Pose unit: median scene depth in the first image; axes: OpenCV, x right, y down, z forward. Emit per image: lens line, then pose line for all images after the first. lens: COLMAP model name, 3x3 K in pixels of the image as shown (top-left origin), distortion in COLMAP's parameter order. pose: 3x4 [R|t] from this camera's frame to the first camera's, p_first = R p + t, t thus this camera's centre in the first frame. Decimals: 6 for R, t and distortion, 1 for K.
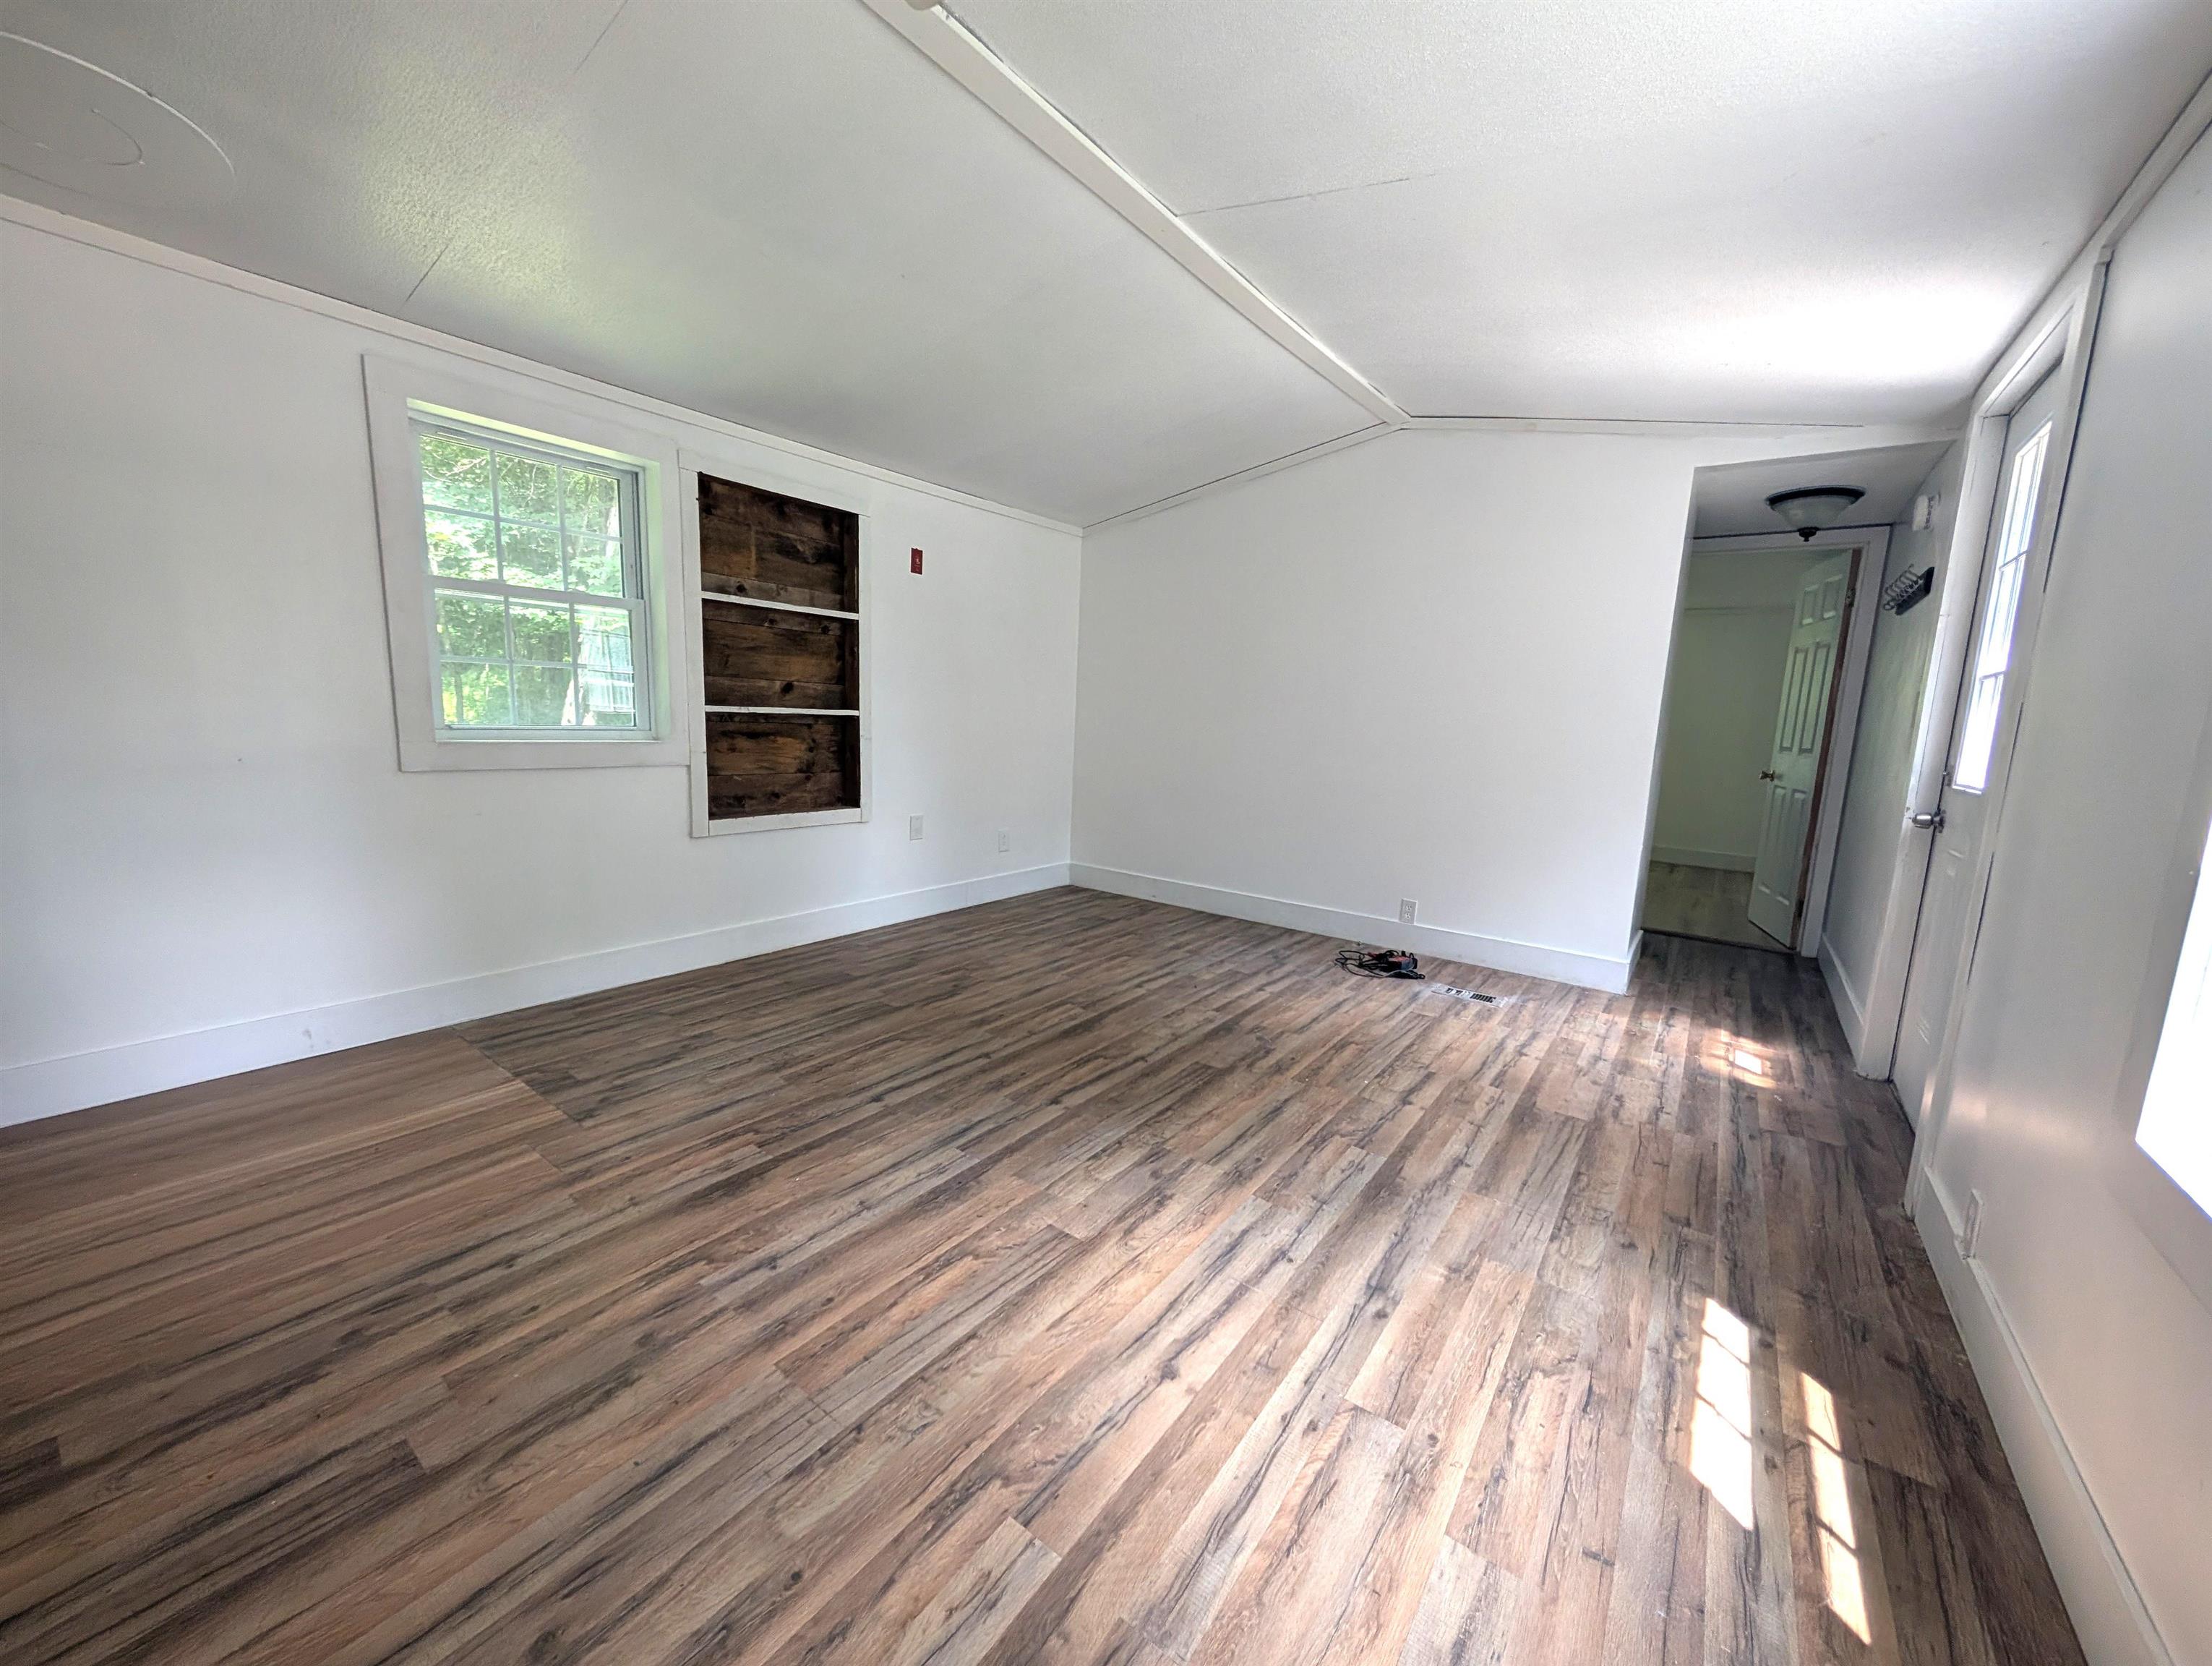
lens RADIAL K [[842.4, 0, 1103.0], [0, 842.4, 842.4], [0, 0, 1]] dist [0.000369, 0.000234]
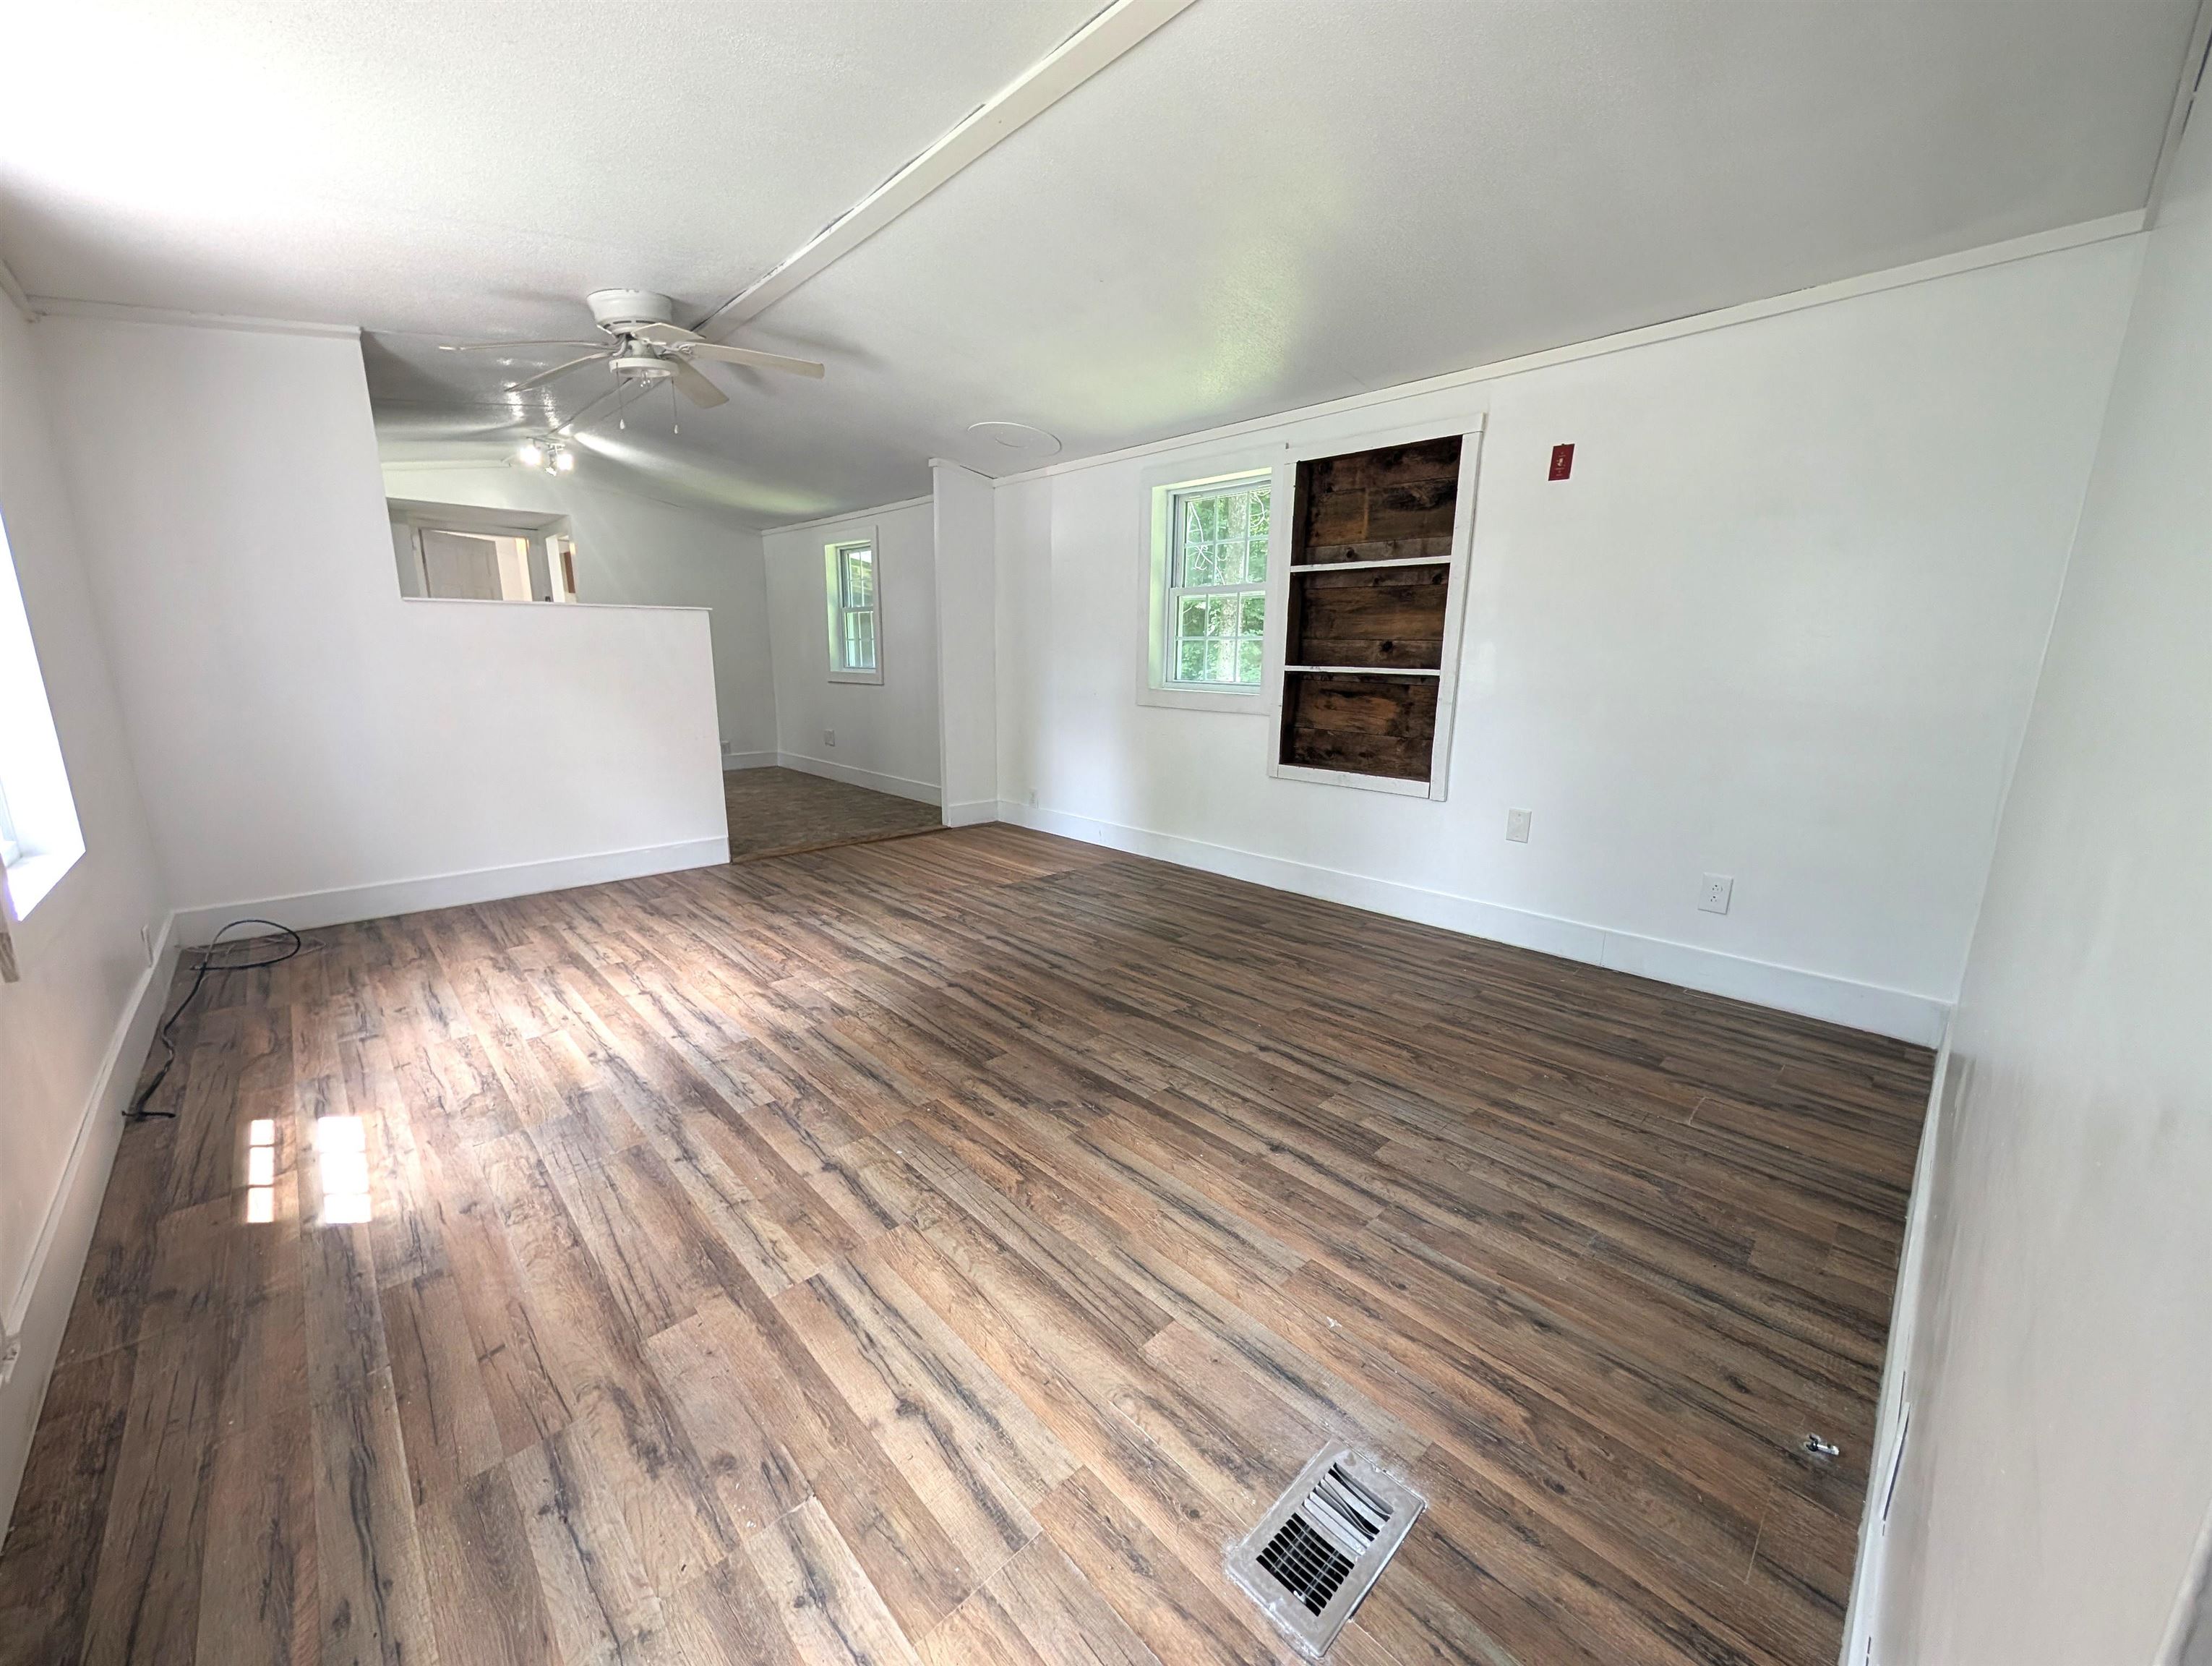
lens RADIAL K [[842.4, 0, 1105.5], [0, 842.4, 840.5], [0, 0, 1]] dist [0.000369, 0.000234]
pose [[-0.165681, 0.174334, -0.970648, 0.955824], [-0.171786, 0.964101, 0.202481, -0.156639], [0.971102, 0.200291, -0.129785, 1.228469]]
